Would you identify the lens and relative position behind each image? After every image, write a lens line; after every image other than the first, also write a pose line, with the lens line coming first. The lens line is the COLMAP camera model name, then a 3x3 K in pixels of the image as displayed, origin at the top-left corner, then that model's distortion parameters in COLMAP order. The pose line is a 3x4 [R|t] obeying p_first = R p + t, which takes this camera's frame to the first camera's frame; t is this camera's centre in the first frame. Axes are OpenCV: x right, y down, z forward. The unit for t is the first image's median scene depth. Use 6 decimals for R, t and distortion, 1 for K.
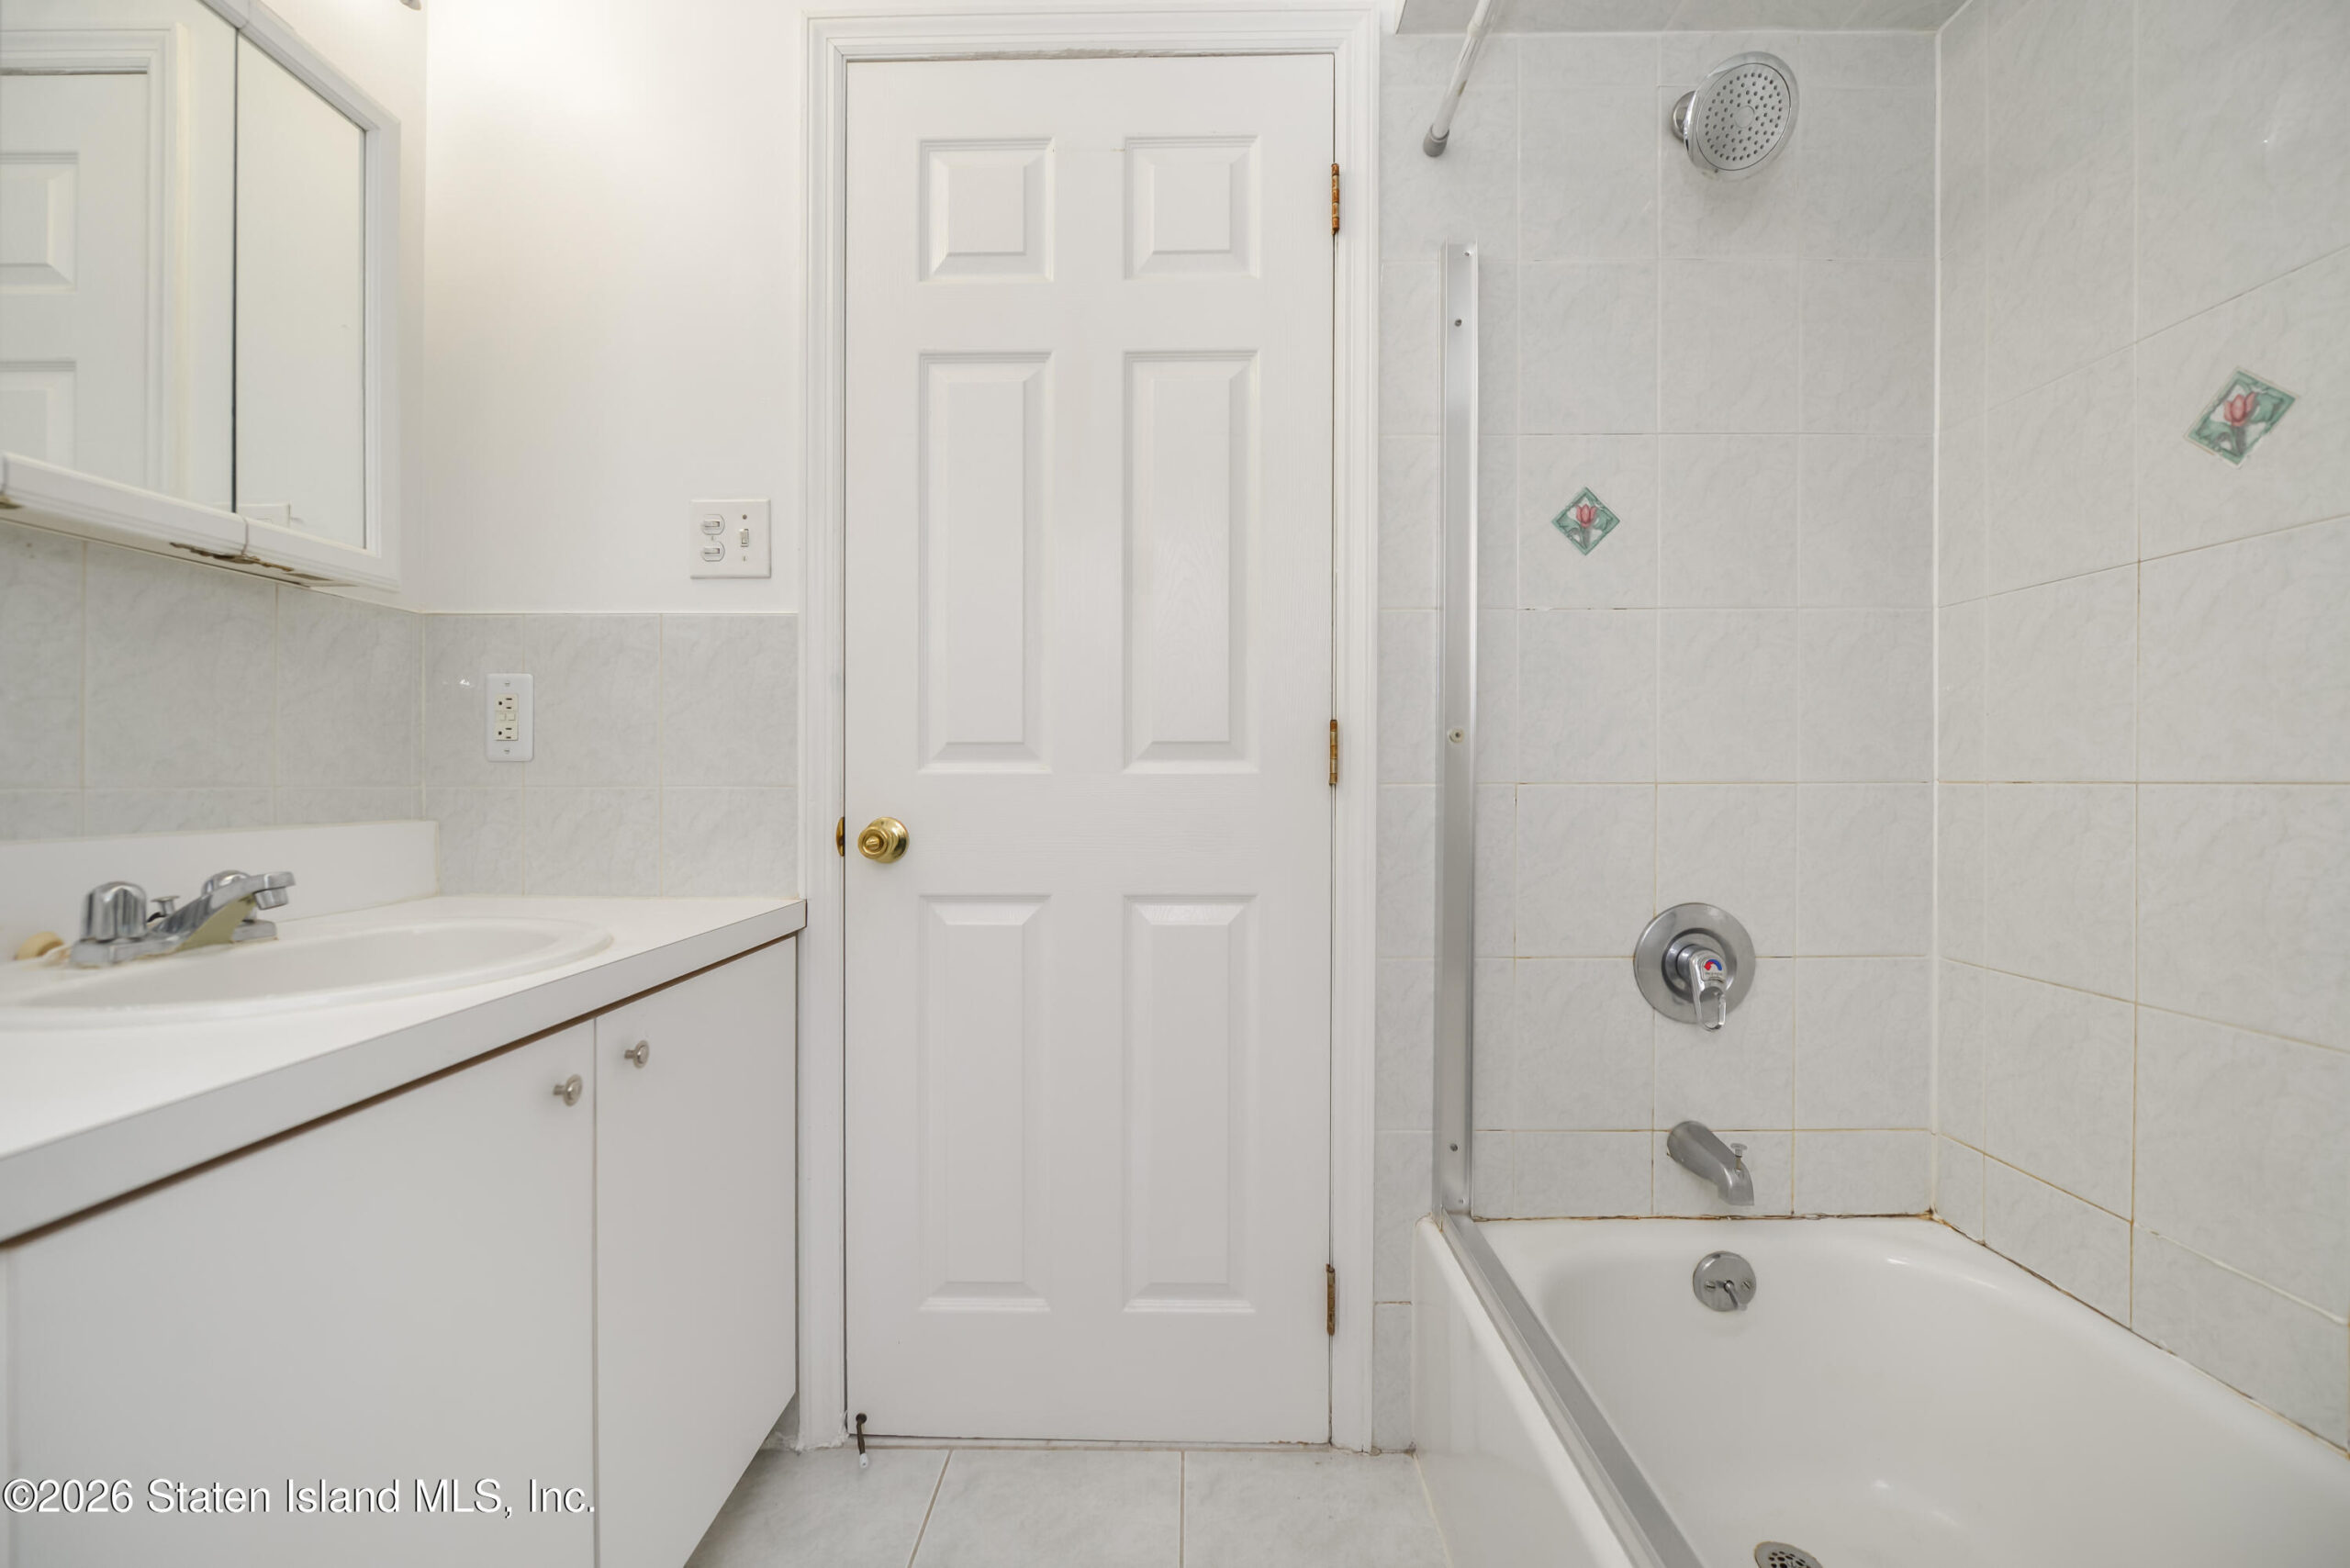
lens RADIAL K [[937.4, 0, 1176.7], [0, 937.4, 794.4], [0, 0, 1]] dist [-0.011748, 0.000466]
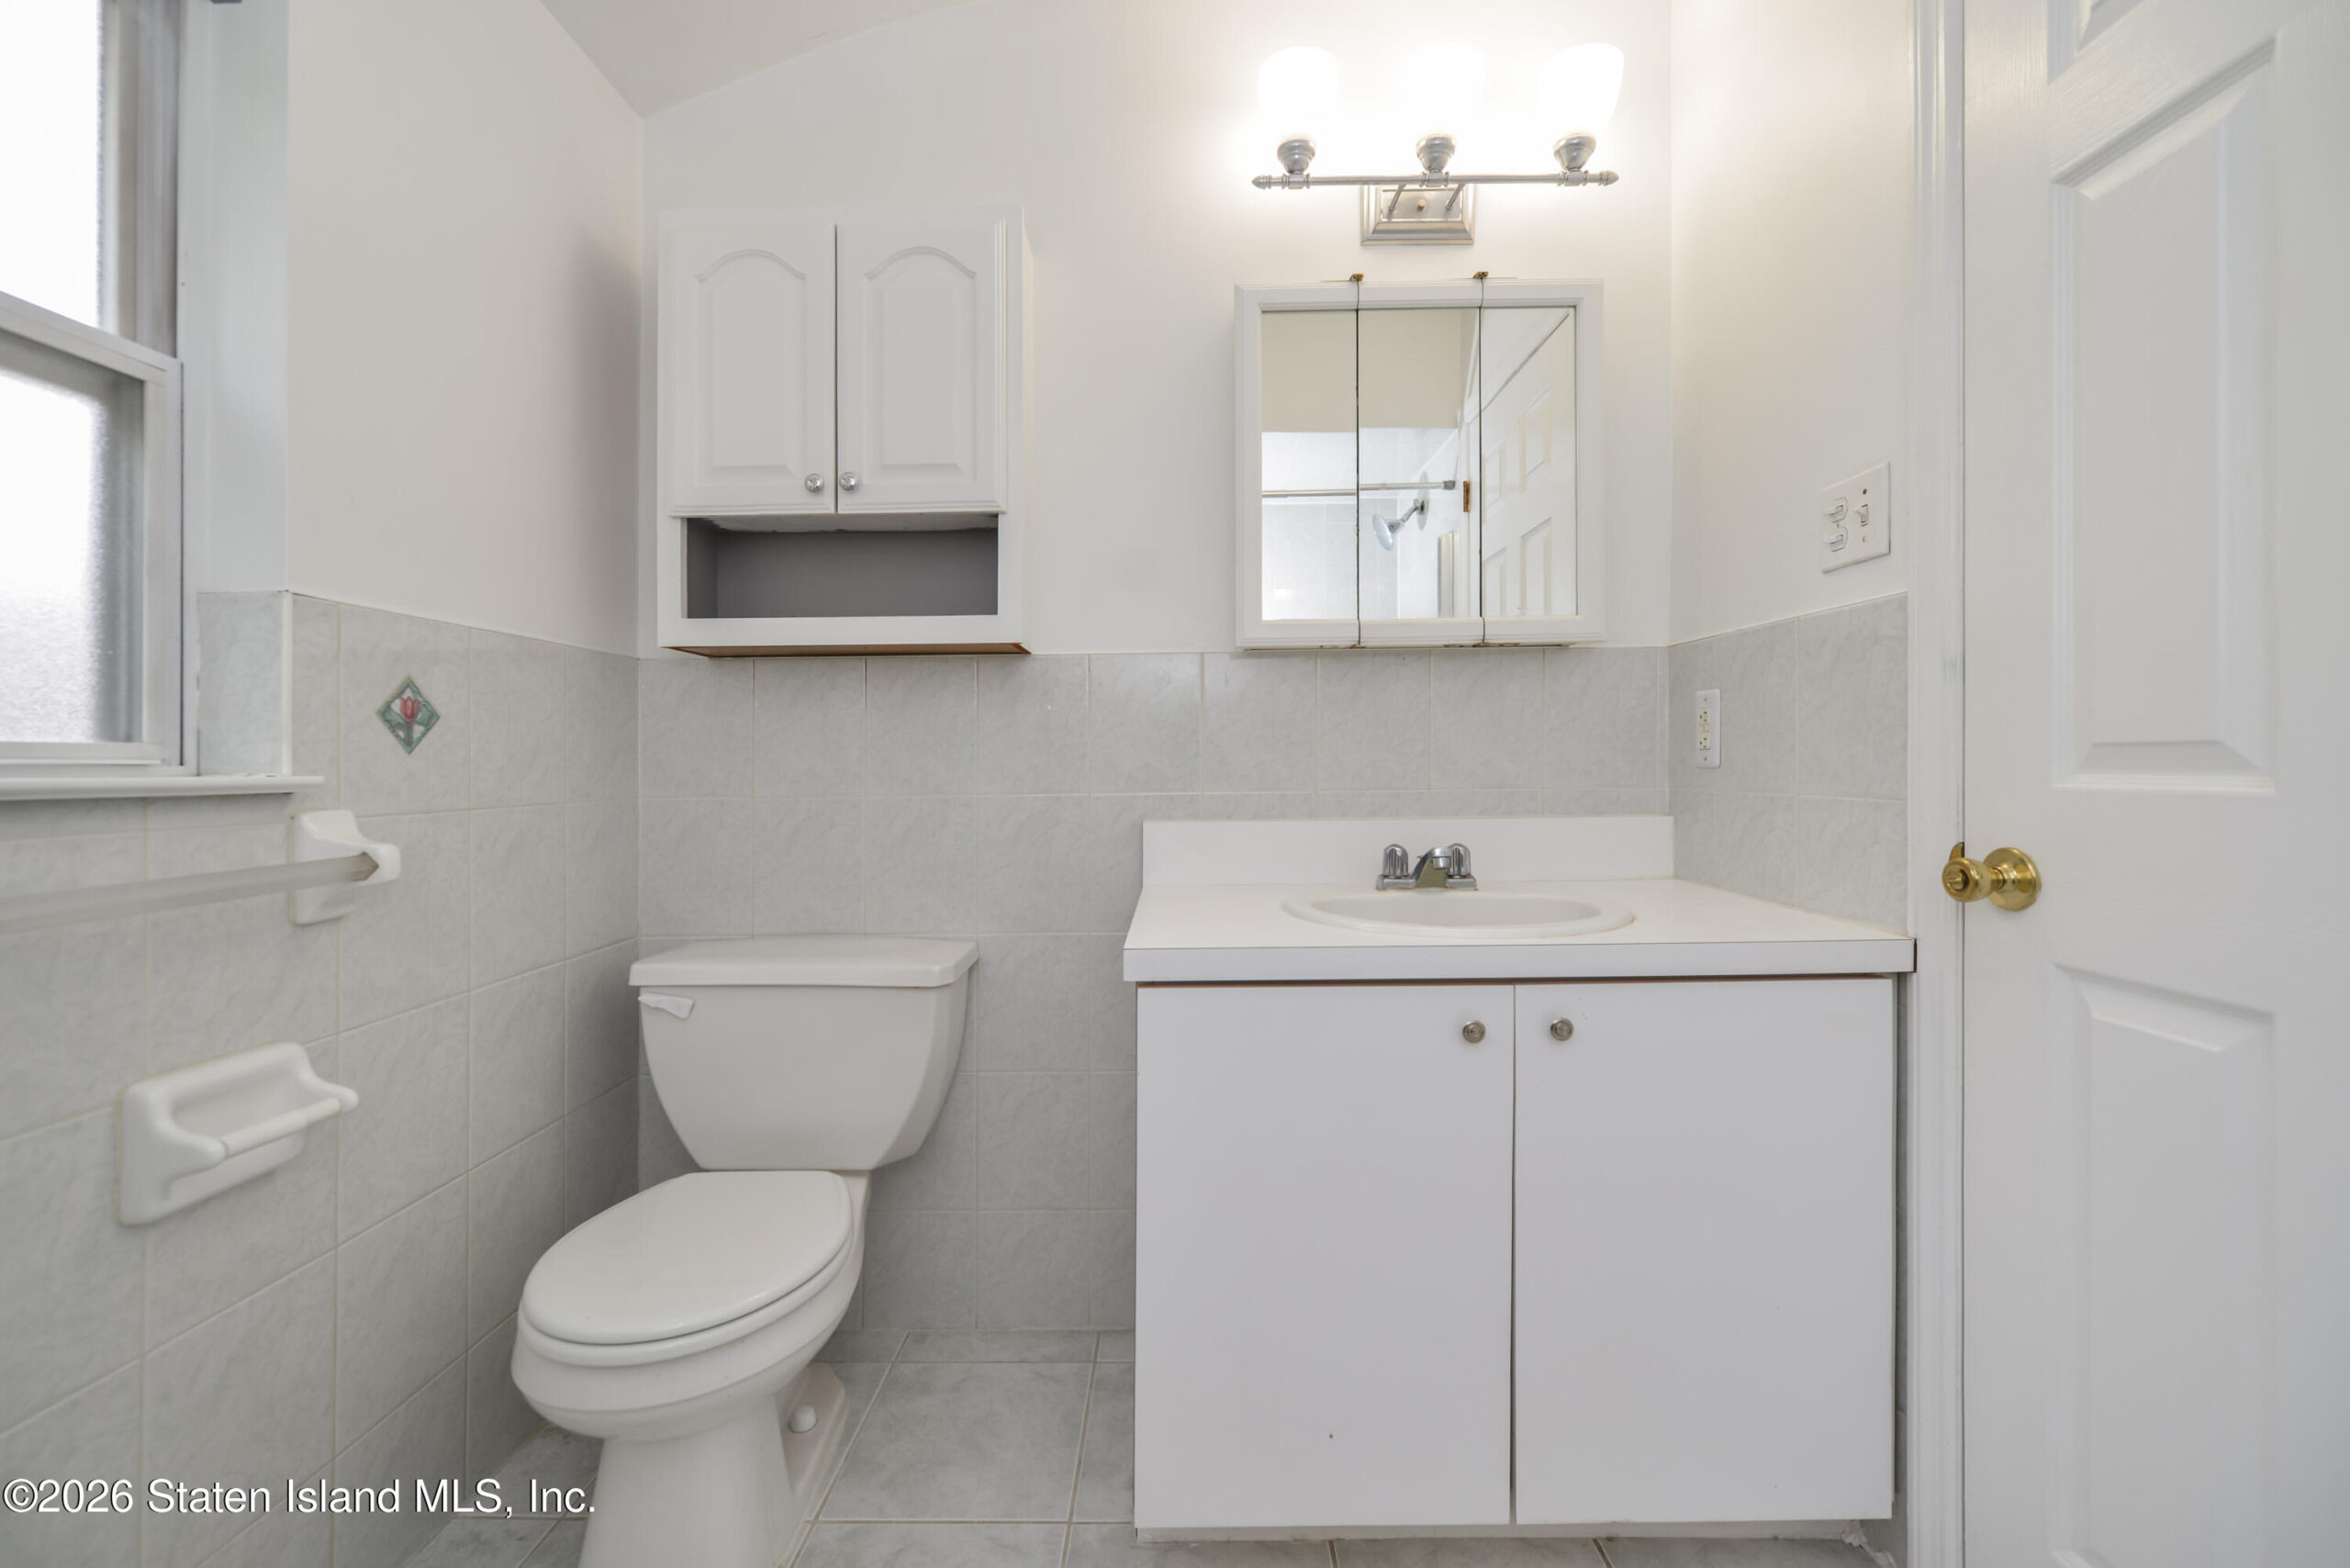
lens RADIAL K [[937.4, 0, 1174.8], [0, 937.4, 764.3], [0, 0, 1]] dist [-0.011748, 0.000466]
pose [[-0.005127, 0.003933, -0.999979, 0.420316], [-0.003539, 0.999986, 0.003952, -0.041685], [0.999981, 0.003559, -0.005113, 0.356971]]
